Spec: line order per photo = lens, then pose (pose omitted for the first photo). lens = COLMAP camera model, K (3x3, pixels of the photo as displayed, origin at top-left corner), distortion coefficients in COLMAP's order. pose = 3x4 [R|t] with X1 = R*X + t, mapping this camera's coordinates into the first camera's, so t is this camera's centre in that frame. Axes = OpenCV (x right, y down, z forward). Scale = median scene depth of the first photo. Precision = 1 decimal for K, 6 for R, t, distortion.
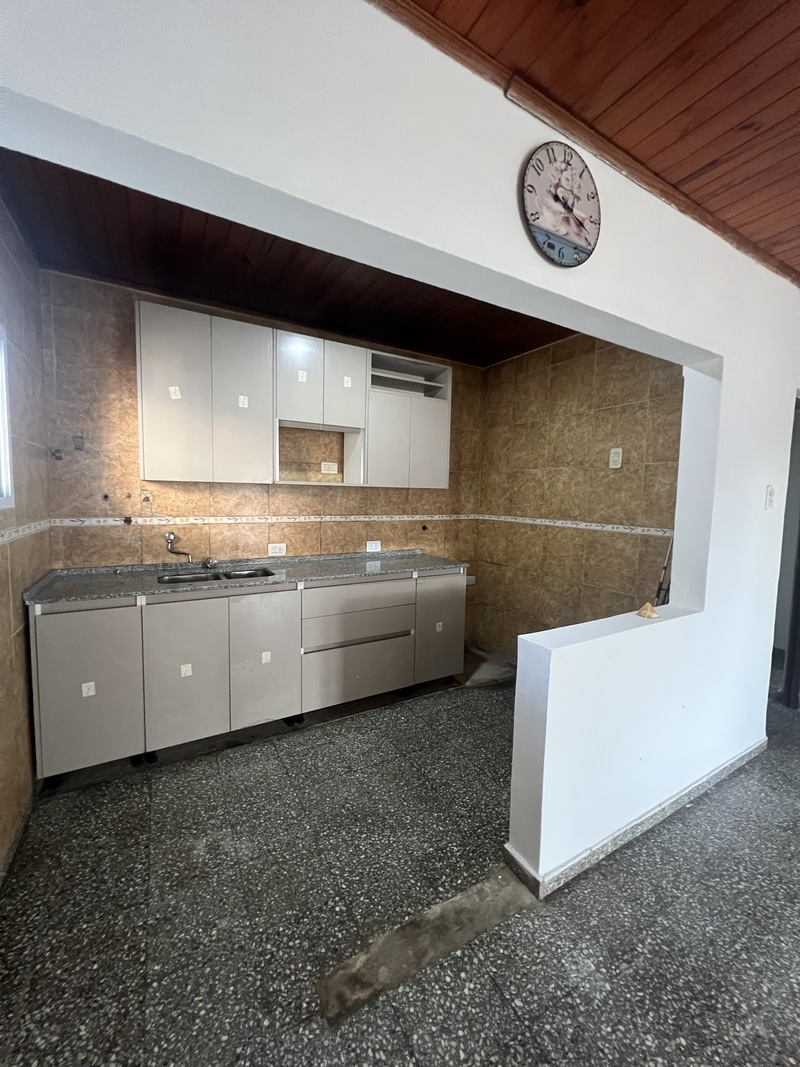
lens RADIAL K [[424.4, 0, 399.4], [0, 424.4, 531.1], [0, 0, 1]] dist [-0.000950, -0.000035]
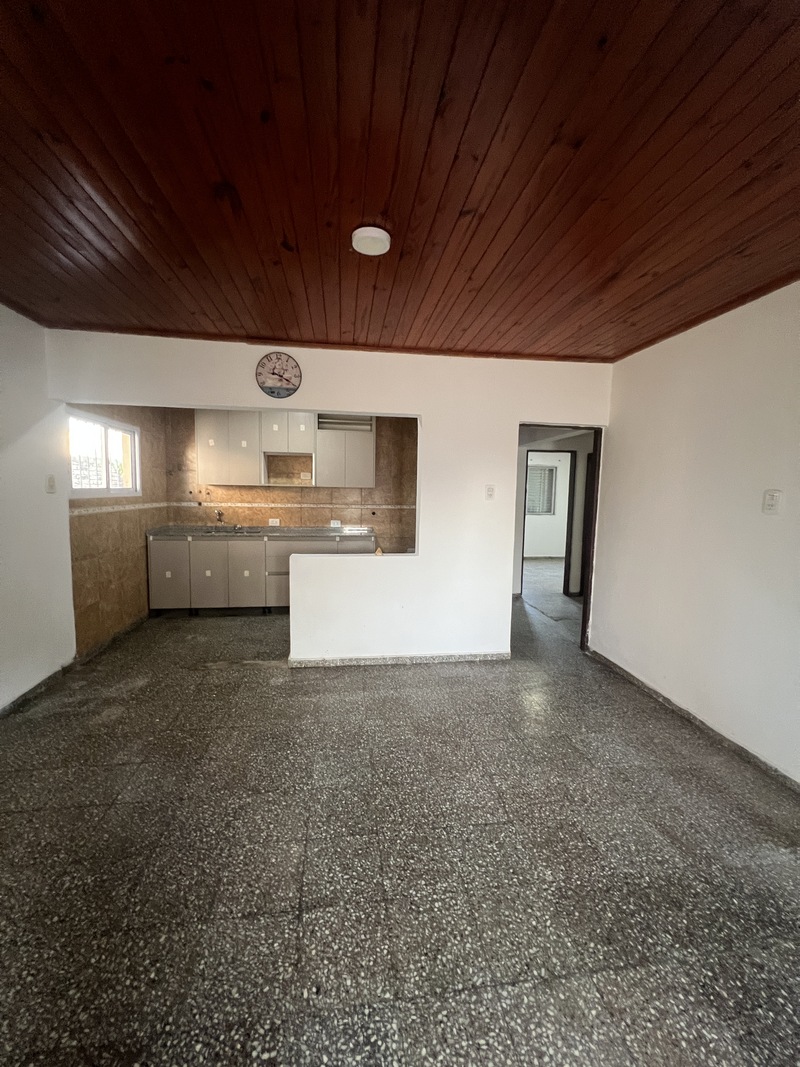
lens RADIAL K [[424.4, 0, 401.8], [0, 424.4, 531.8], [0, 0, 1]] dist [-0.000950, -0.000035]
pose [[0.926933, 0.035149, -0.373578, 1.018992], [-0.033587, 0.999379, 0.010692, 0.054251], [0.373722, 0.002637, 0.927537, -0.528635]]
